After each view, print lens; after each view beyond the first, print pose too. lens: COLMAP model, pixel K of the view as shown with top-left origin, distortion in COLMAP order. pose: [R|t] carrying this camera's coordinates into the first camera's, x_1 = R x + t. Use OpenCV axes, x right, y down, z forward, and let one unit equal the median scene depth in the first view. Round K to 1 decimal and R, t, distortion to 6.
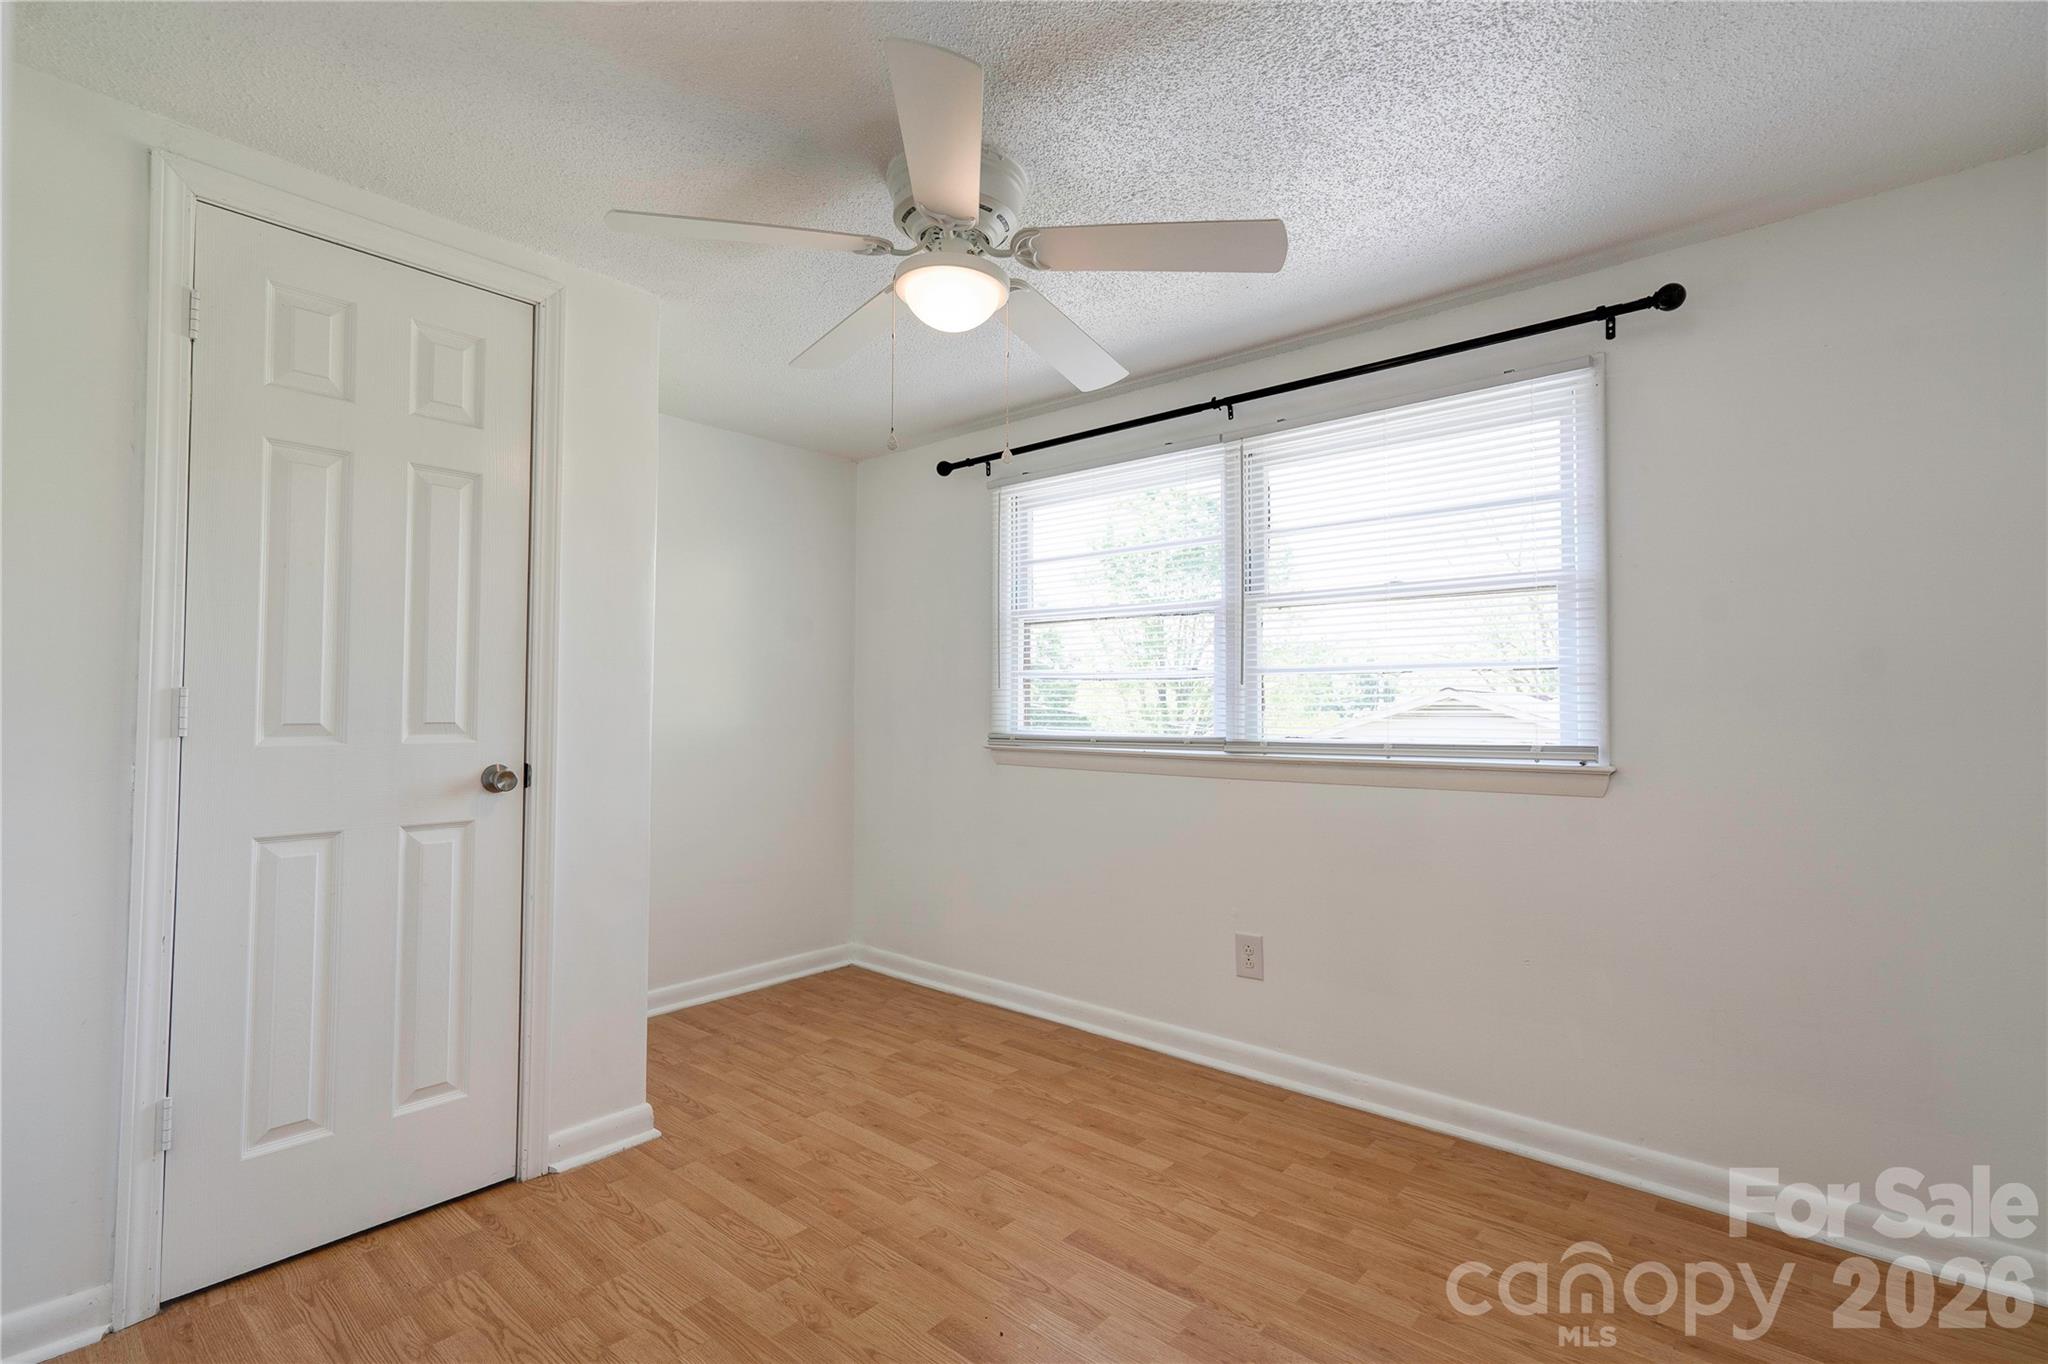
lens RADIAL K [[967.8, 0, 1011.5], [0, 967.8, 680.4], [0, 0, 1]] dist [-0.000705, 0.000096]
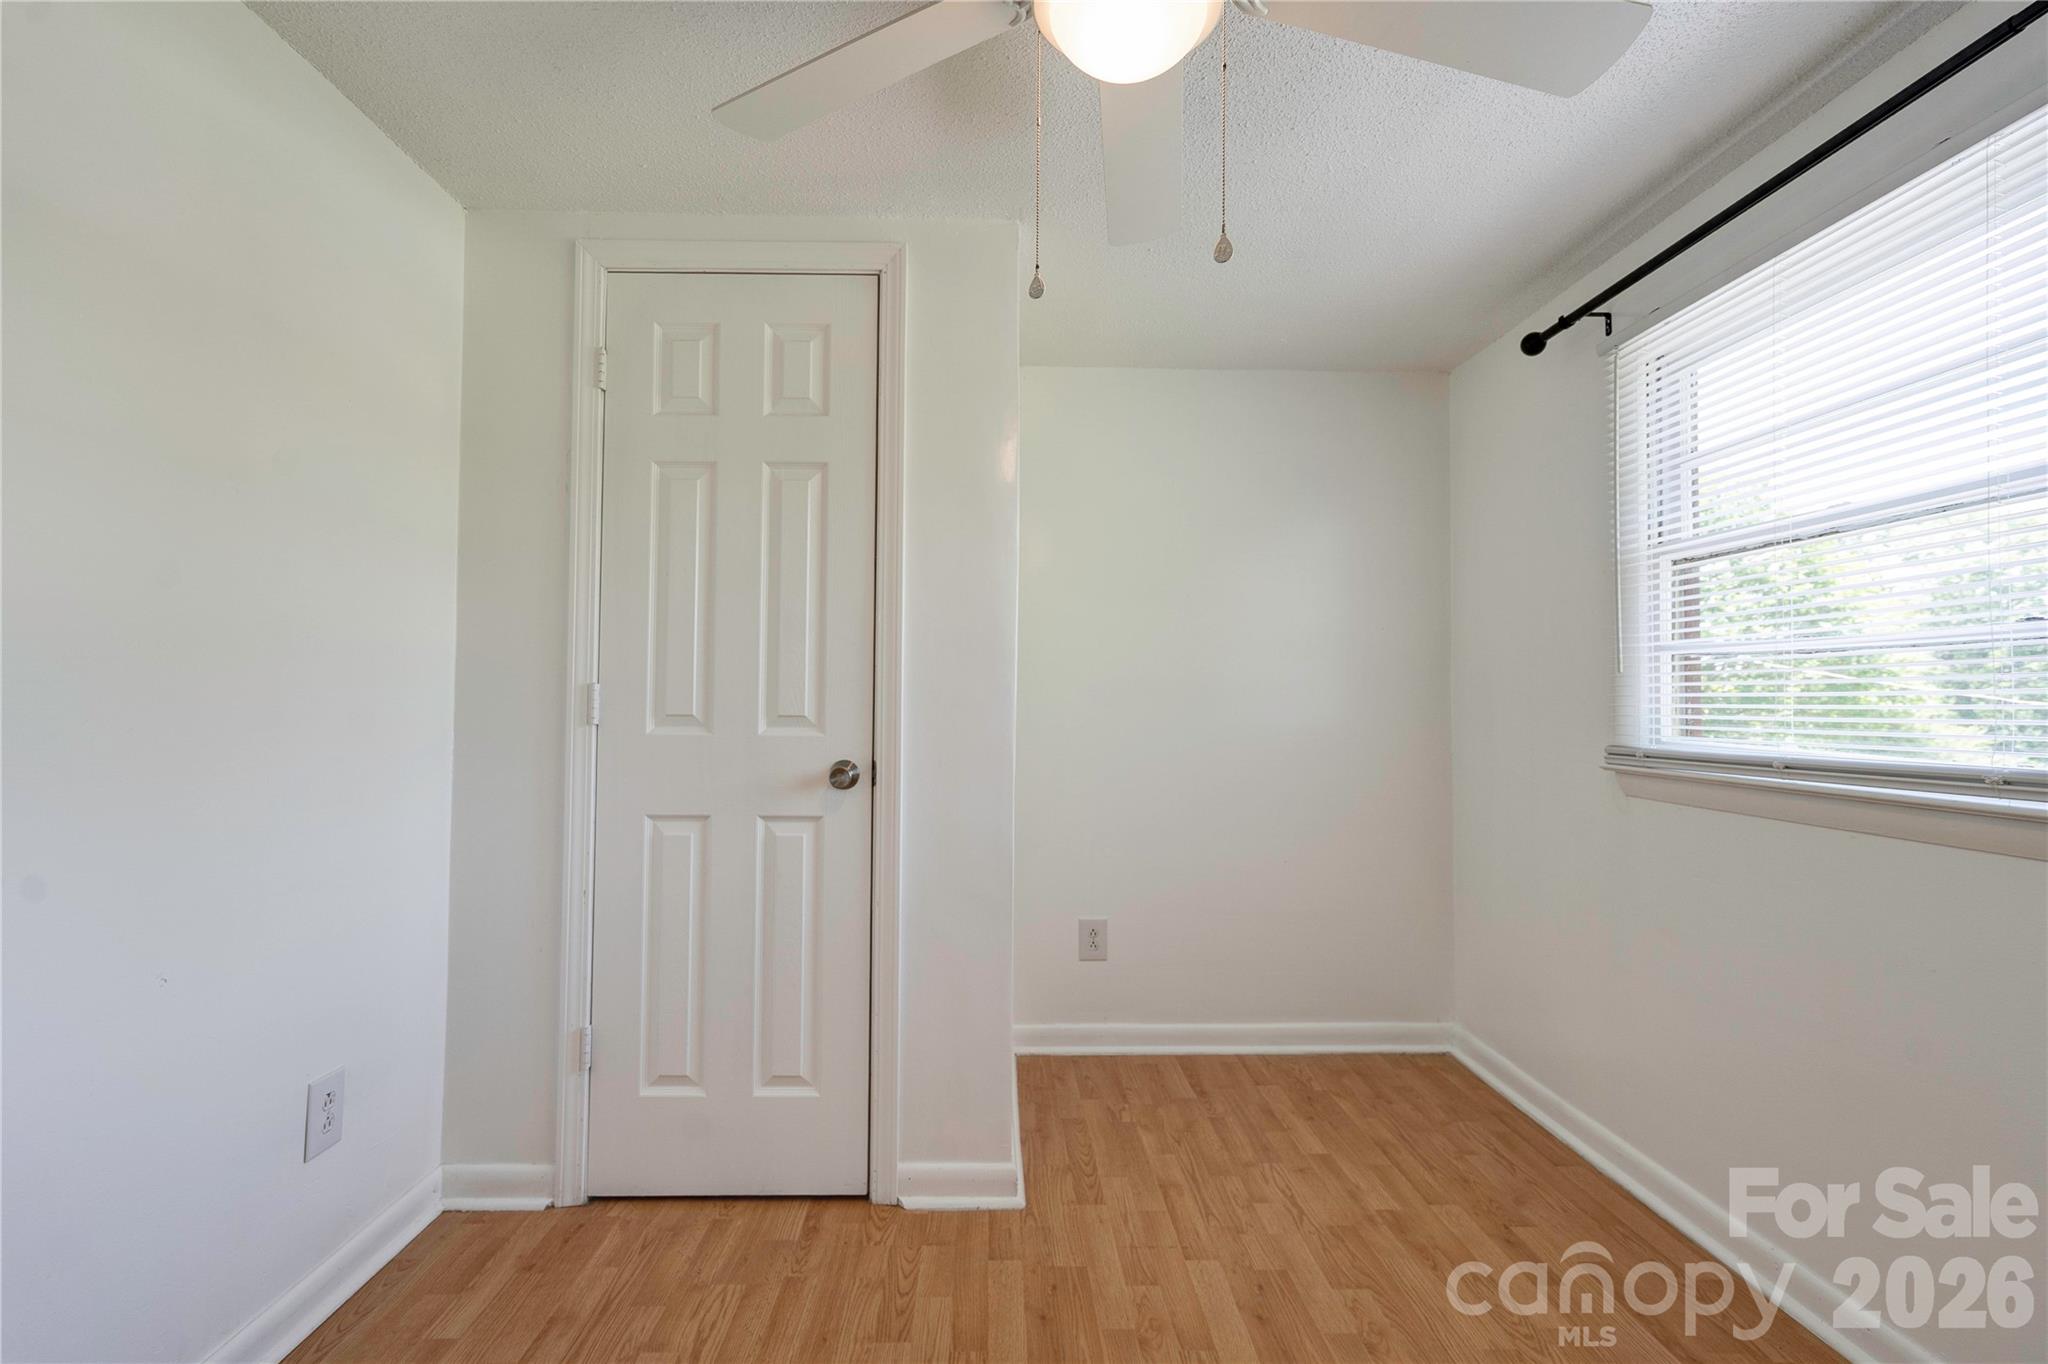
lens RADIAL K [[940.5, 0, 989.3], [0, 940.5, 685.5], [0, 0, 1]] dist [-0.002027, 0.000104]
pose [[0.662338, -0.016537, -0.749023, 0.258931], [0.016721, 0.999834, -0.007288, 0.021306], [0.749019, -0.007697, 0.662504, 0.471046]]
